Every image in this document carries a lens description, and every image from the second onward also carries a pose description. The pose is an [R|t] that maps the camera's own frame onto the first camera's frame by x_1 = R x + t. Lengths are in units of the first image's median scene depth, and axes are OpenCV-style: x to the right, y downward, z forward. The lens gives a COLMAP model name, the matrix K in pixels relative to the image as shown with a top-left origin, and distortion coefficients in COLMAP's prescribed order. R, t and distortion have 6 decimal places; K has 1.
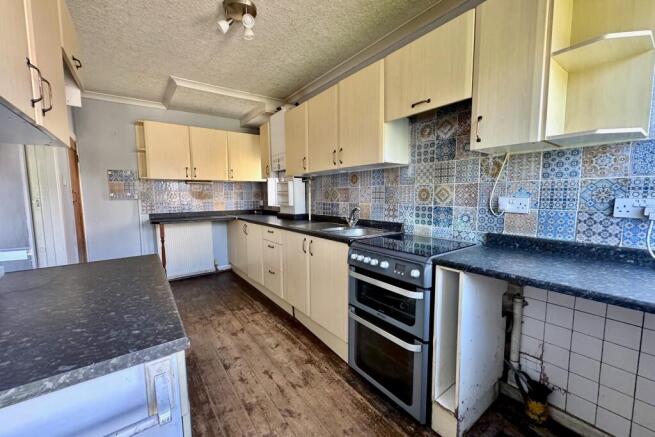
lens RADIAL K [[262.1, 0, 326.8], [0, 262.1, 216.7], [0, 0, 1]] dist [-0.000220, 0.000002]
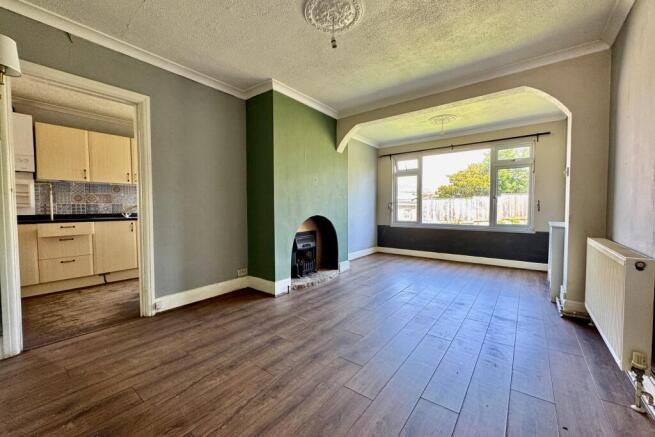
lens RADIAL K [[262.1, 0, 327.7], [0, 262.1, 218.7], [0, 0, 1]] dist [-0.000220, 0.000002]
pose [[-0.280873, -0.021729, 0.959499, -1.620750], [0.105489, 0.992987, 0.053367, 0.081430], [-0.953930, 0.116206, -0.276611, 0.179155]]
